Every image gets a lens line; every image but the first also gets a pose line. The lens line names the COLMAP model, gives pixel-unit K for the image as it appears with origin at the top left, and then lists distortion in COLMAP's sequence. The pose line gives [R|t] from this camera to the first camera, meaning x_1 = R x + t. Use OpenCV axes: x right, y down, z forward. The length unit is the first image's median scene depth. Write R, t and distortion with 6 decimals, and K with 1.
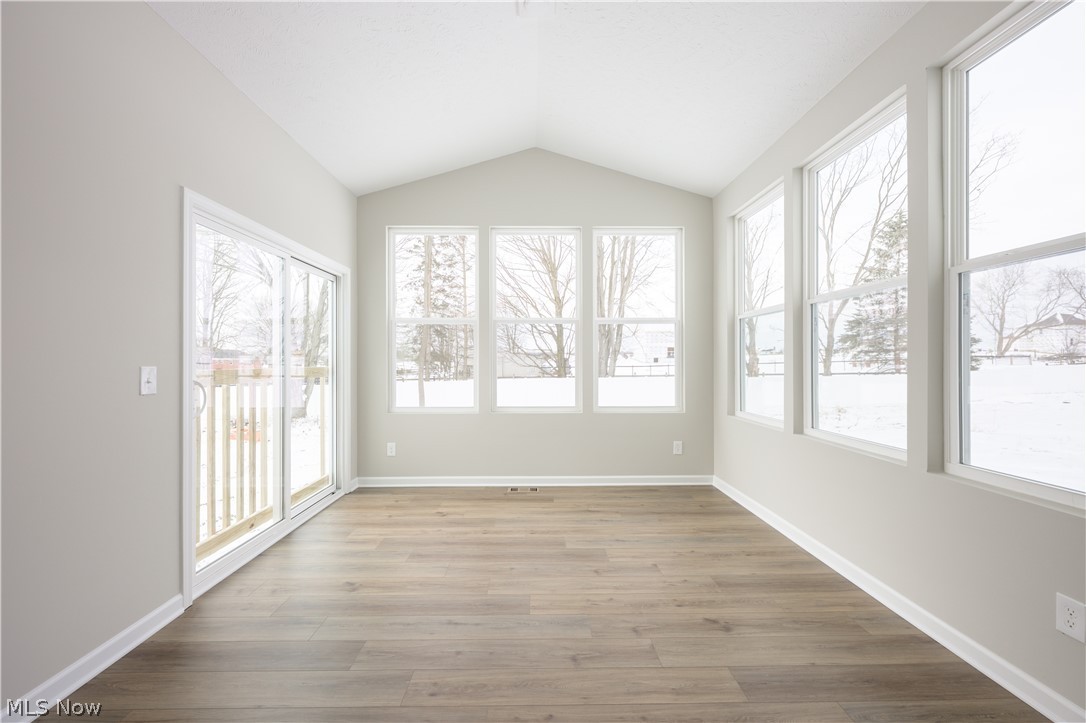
lens RADIAL K [[432.1, 0, 543.0], [0, 432.1, 361.5], [0, 0, 1]] dist [-0.000783, 0.000137]
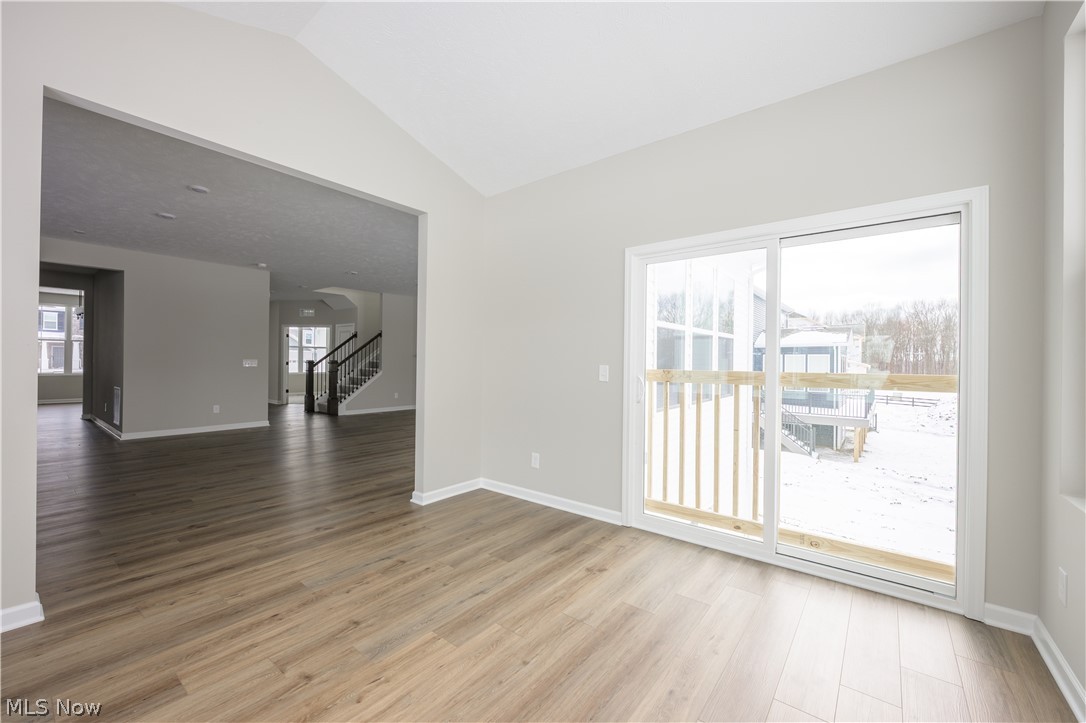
lens RADIAL K [[432.1, 0, 543.0], [0, 432.1, 361.5], [0, 0, 1]] dist [-0.000783, 0.000137]
pose [[-0.634809, -0.007925, -0.772628, 0.563487], [-0.011083, 0.999938, -0.001151, -0.000910], [0.772589, 0.007832, -0.634858, 1.835855]]
